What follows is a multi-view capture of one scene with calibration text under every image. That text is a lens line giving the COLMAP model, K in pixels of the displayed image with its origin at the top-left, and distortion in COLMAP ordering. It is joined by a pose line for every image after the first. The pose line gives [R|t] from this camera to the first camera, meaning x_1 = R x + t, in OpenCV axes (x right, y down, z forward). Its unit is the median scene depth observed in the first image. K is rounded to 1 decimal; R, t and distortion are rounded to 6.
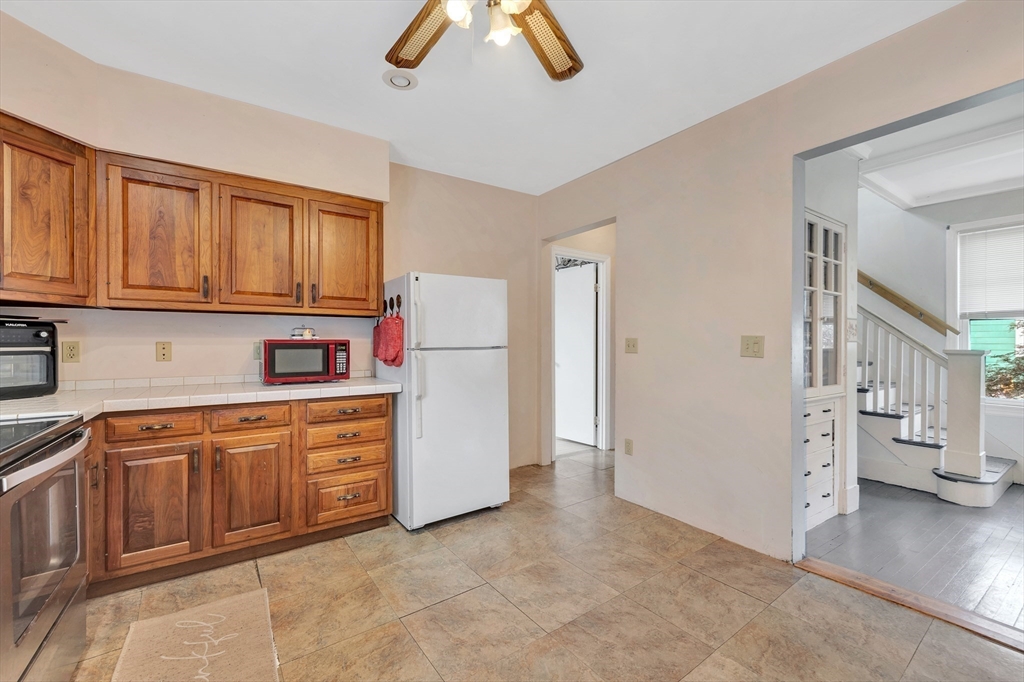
lens RADIAL K [[416.4, 0, 509.9], [0, 416.4, 342.1], [0, 0, 1]] dist [-0.003597, -0.000144]
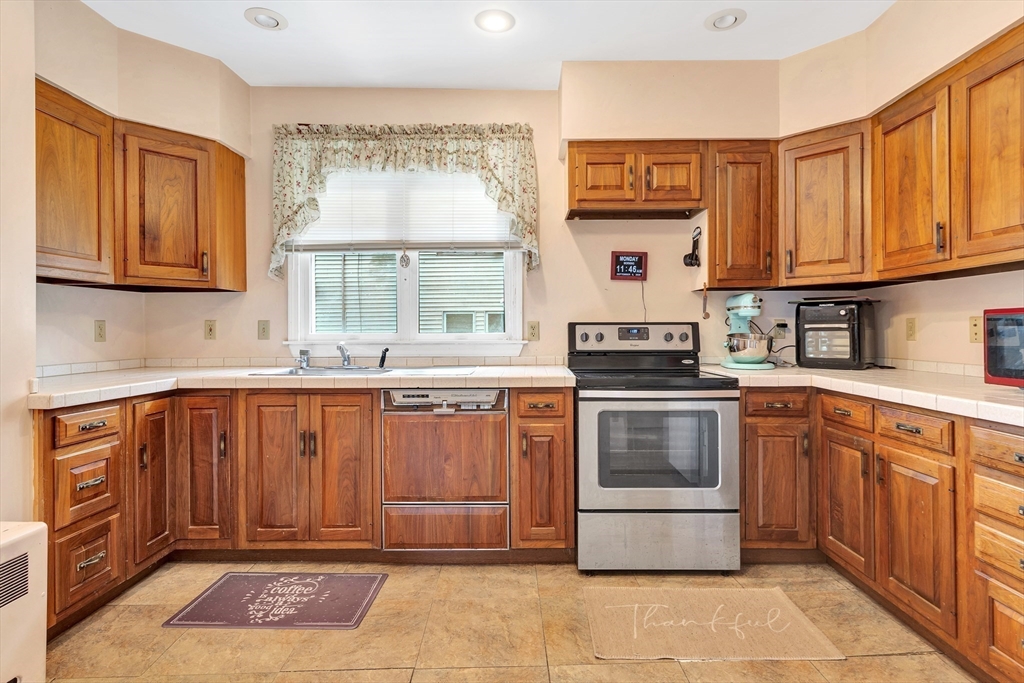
lens RADIAL K [[532.4, 0, 519.5], [0, 532.4, 326.4], [0, 0, 1]] dist [0.001021, -0.000493]
pose [[-0.569872, -0.002455, -0.821730, 0.423168], [0.009705, 0.999906, -0.009718, 0.019567], [0.821676, -0.013512, -0.569794, 0.919123]]
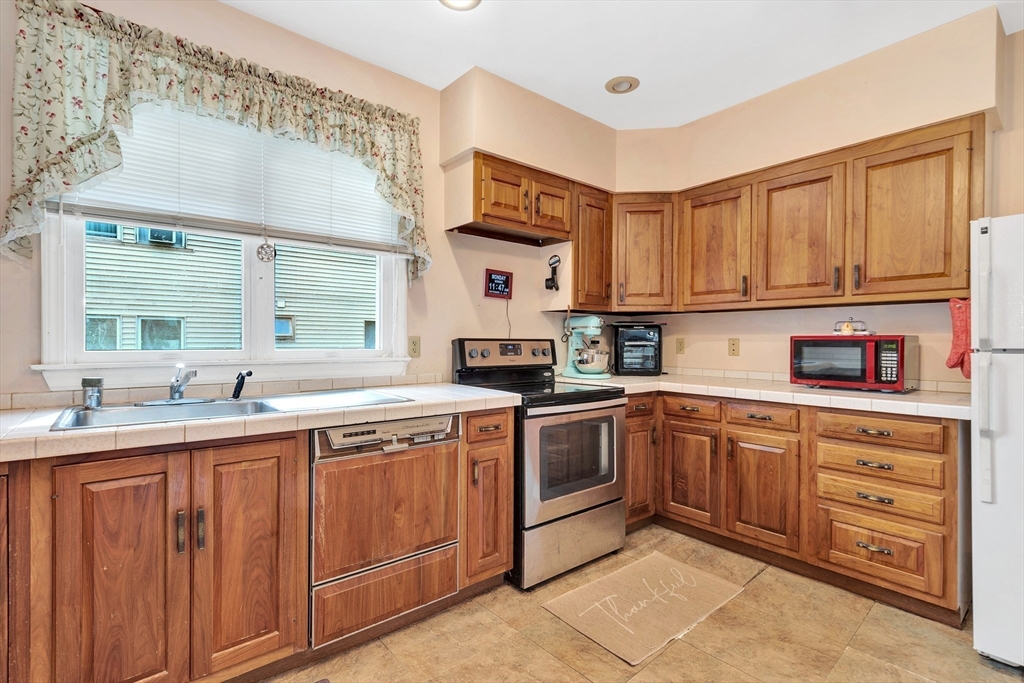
lens RADIAL K [[479.6, 0, 512.0], [0, 479.6, 341.5], [0, 0, 1]] dist [-0.000431, -0.000425]
pose [[0.090616, 0.005393, -0.995871, 0.423241], [0.000046, 0.999985, 0.005420, 0.000468], [0.995886, -0.000537, 0.090615, 0.300511]]
